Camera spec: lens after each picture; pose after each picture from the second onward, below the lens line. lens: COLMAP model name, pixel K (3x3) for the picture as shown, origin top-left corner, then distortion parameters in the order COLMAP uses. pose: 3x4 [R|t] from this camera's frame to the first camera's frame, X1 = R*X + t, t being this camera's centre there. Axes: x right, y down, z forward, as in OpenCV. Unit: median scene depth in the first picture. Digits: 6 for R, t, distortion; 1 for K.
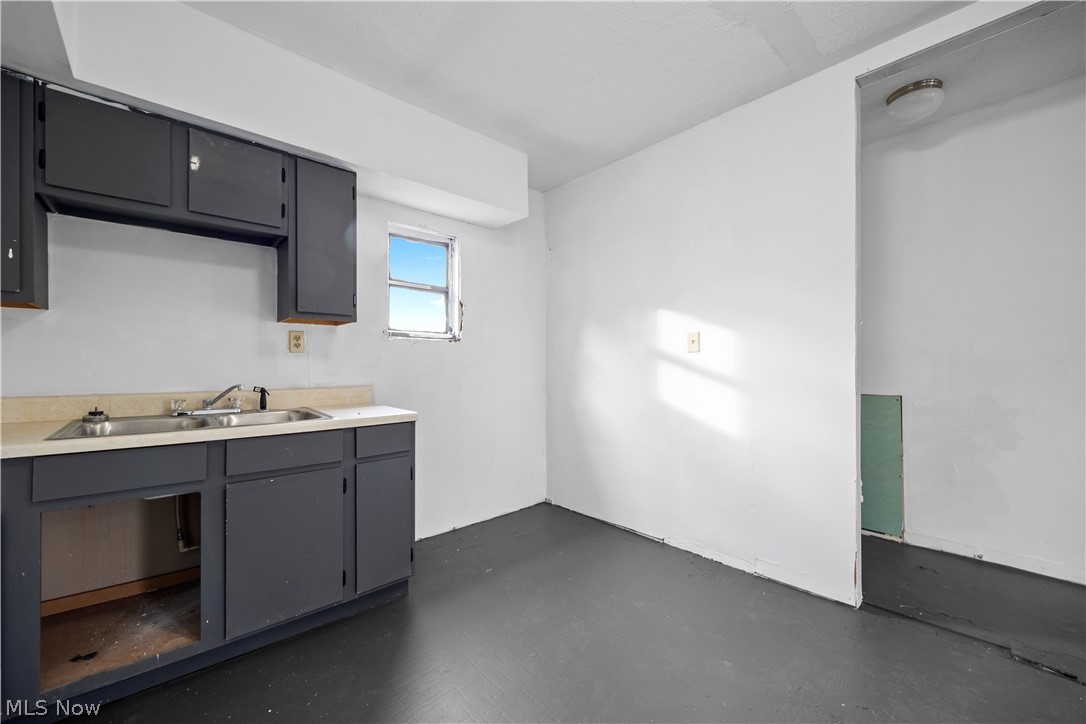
lens RADIAL K [[424.5, 0, 541.5], [0, 424.5, 364.5], [0, 0, 1]] dist [-0.000623, -0.000154]
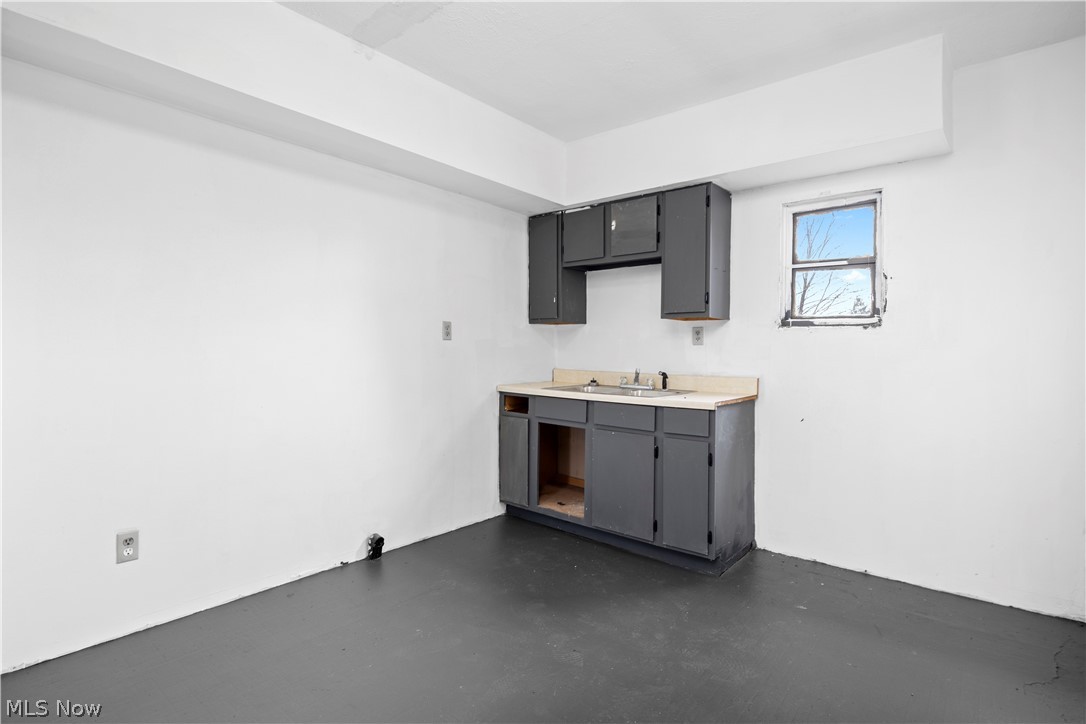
lens RADIAL K [[562.5, 0, 542.5], [0, 562.5, 355.7], [0, 0, 1]] dist [-0.000976, -0.000026]
pose [[0.129074, 0.011205, -0.991572, 1.037136], [-0.012821, 0.999871, 0.009630, -0.008899], [0.991552, 0.011470, 0.129201, 0.411266]]
